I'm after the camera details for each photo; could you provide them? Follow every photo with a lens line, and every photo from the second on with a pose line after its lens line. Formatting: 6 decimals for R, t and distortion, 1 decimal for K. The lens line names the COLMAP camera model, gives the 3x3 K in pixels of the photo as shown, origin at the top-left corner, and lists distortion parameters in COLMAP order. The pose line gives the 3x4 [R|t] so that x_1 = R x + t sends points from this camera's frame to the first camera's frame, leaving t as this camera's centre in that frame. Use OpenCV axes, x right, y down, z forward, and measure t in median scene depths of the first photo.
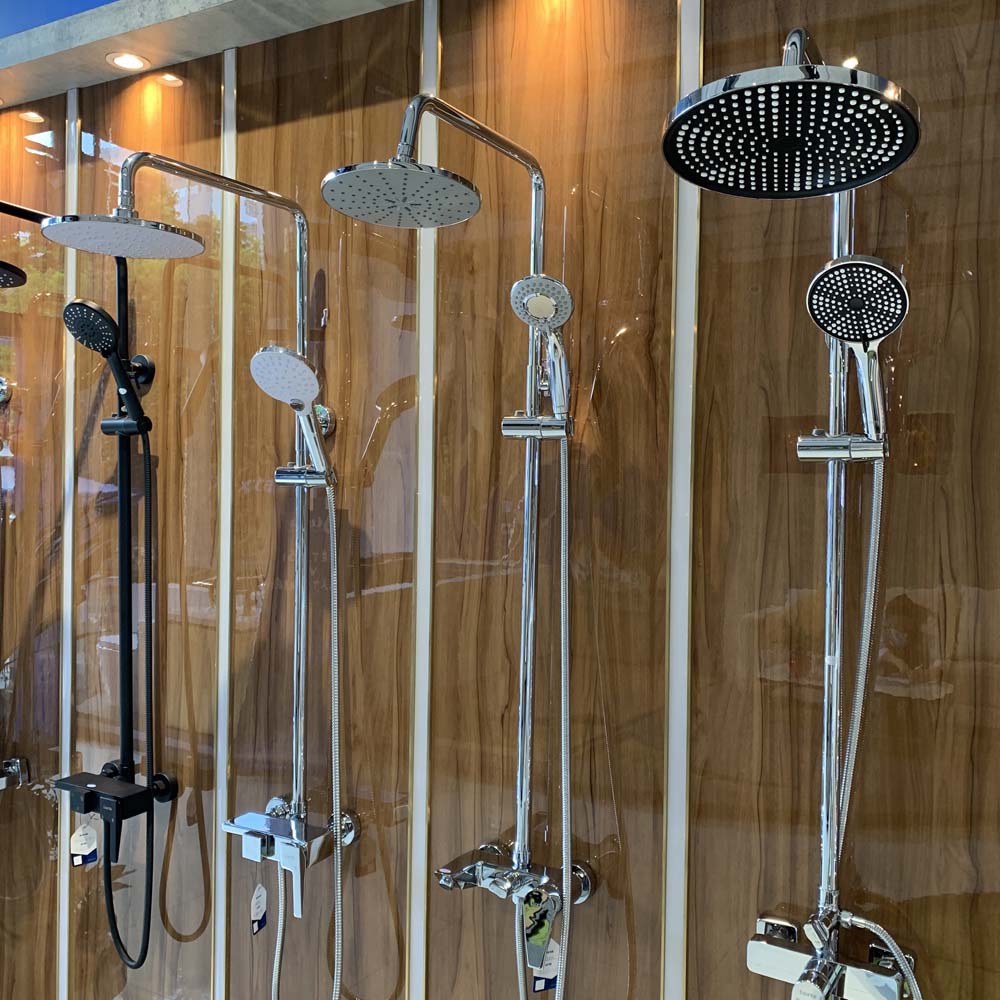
lens RADIAL K [[1025.2, 0, 494.5], [0, 1025.2, 497.7], [0, 0, 1]] dist [0.005660, -0.030337]
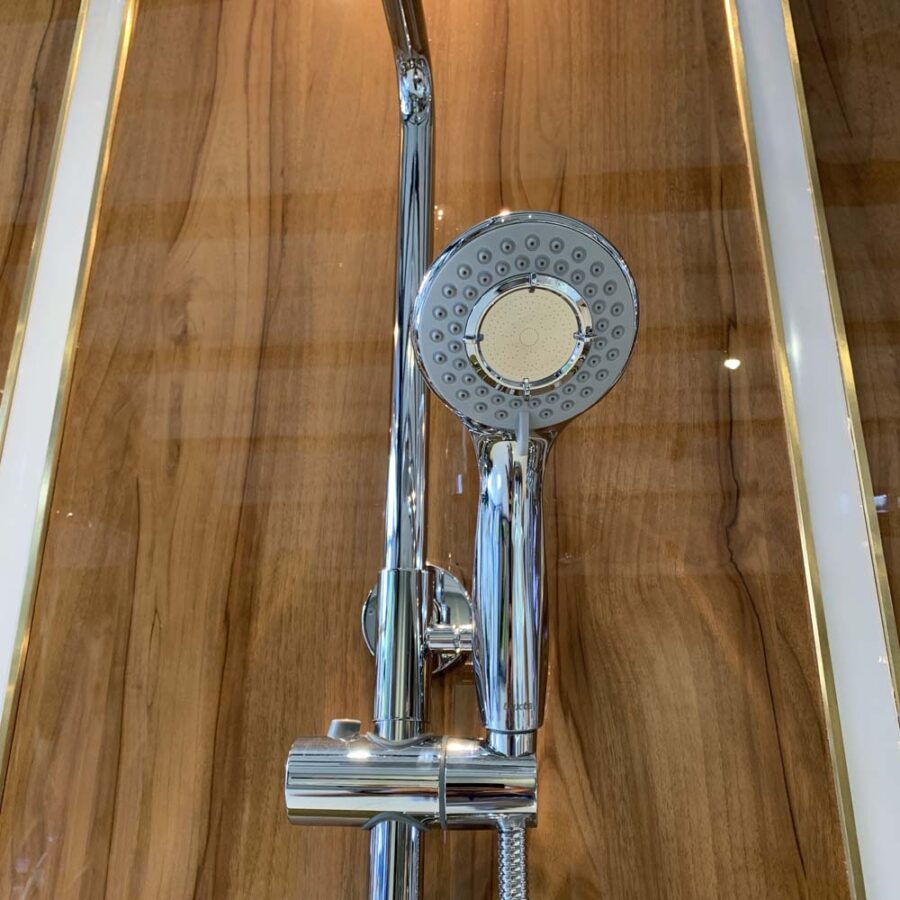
lens RADIAL K [[922.7, 0, 445.1], [0, 922.7, 448.0], [0, 0, 1]] dist [0.005660, -0.030337]
pose [[0.910520, 0.146828, 0.386516, -0.061176], [0.011820, 0.925197, -0.379303, -0.054051], [-0.413296, 0.349932, 0.840675, 0.707051]]
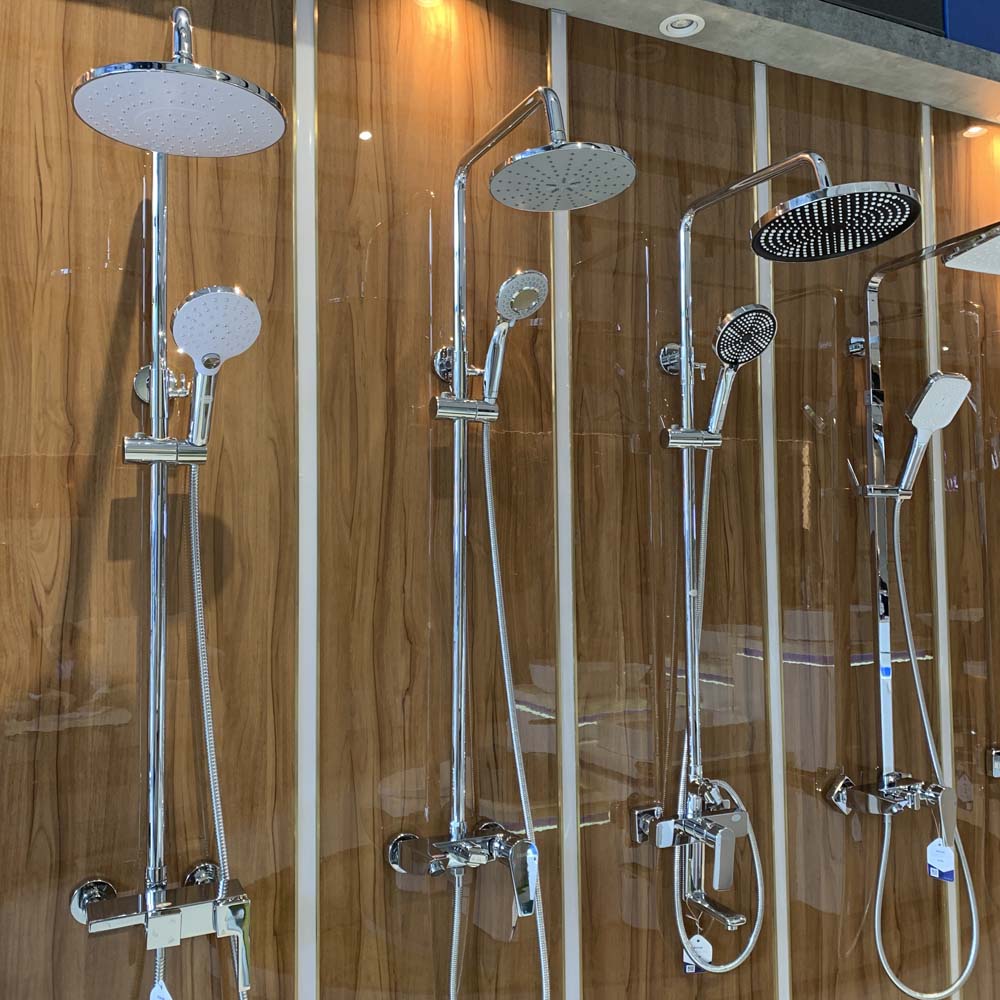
lens RADIAL K [[1025.2, 0, 494.5], [0, 1025.2, 497.7], [0, 0, 1]] dist [0.005660, -0.030337]
pose [[0.532062, 0.016147, 0.846552, -0.795018], [0.039624, 0.998248, -0.043944, 0.066614], [-0.845778, 0.056925, 0.530489, 0.399752]]
